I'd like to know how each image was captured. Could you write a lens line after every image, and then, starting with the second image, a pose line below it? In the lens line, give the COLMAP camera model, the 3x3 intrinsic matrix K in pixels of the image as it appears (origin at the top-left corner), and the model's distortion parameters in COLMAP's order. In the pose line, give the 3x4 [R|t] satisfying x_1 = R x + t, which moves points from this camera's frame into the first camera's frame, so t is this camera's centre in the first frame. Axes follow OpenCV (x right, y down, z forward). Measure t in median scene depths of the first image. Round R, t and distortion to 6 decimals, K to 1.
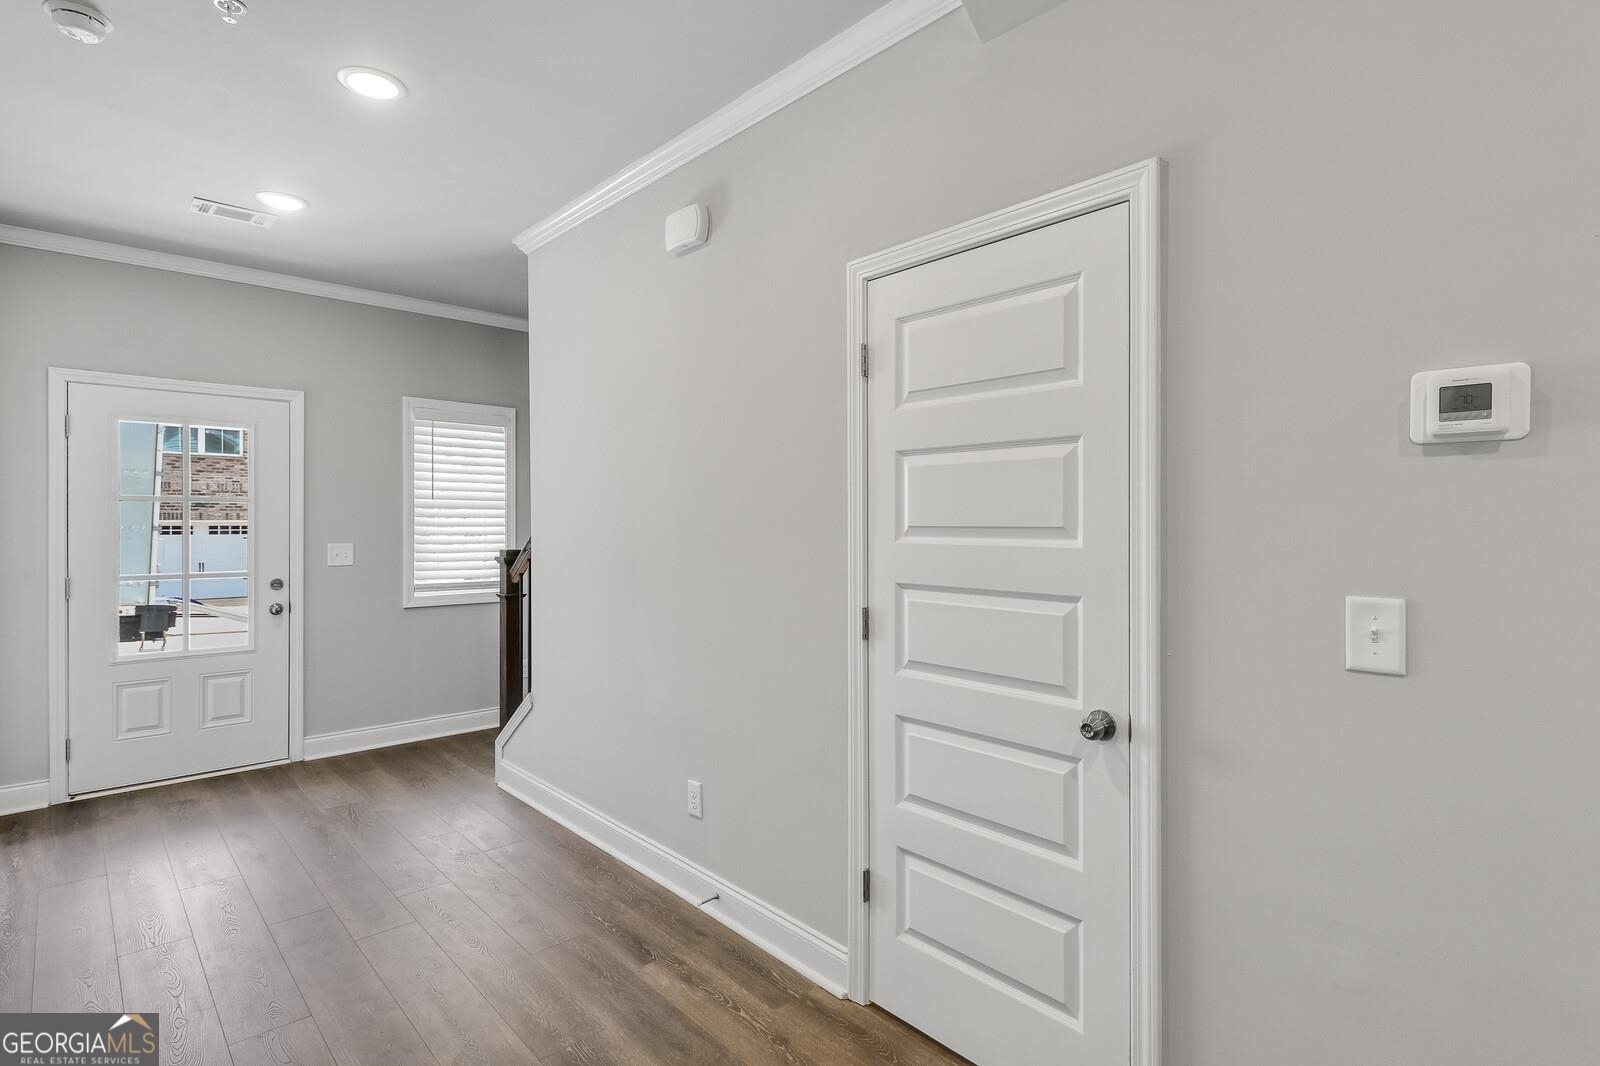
lens RADIAL K [[798.7, 0, 809.8], [0, 798.7, 520.4], [0, 0, 1]] dist [0.001110, -0.000603]
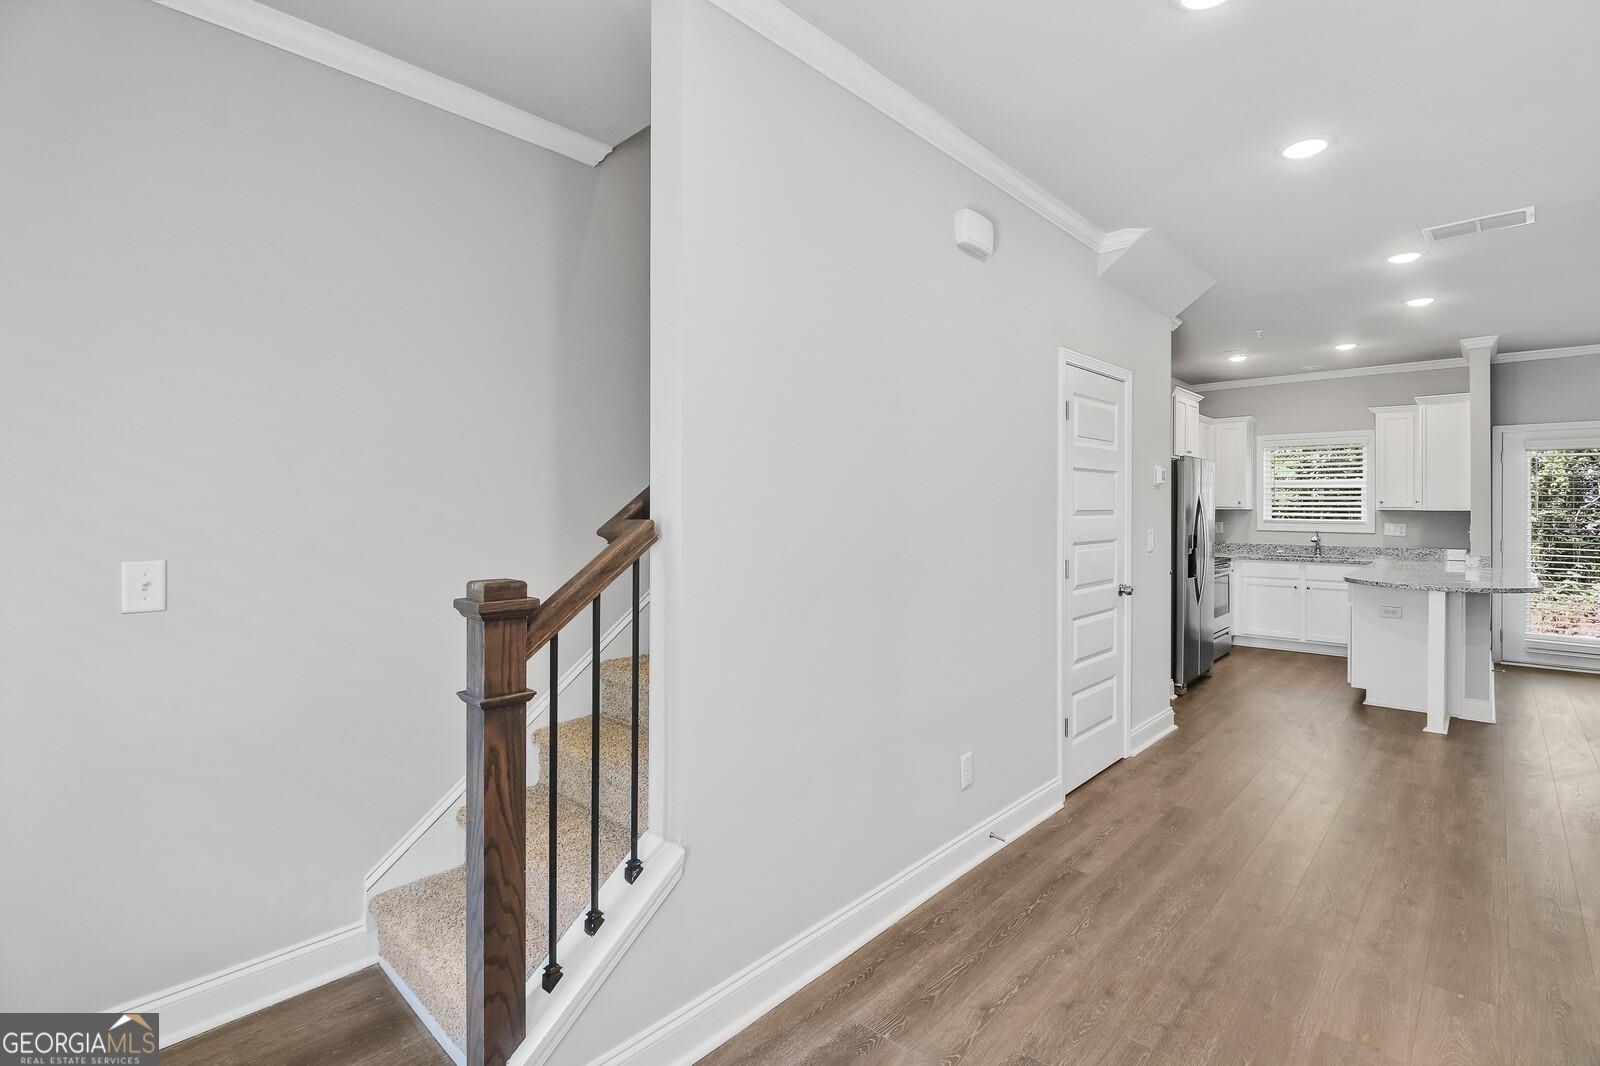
lens RADIAL K [[746.2, 0, 793.0], [0, 746.2, 518.6], [0, 0, 1]] dist [-0.016887, -0.001080]
pose [[-0.070183, -0.011738, 0.997465, -1.273794], [0.001925, 0.999927, 0.011902, 0.006091], [-0.997532, 0.002756, -0.070155, 1.500964]]
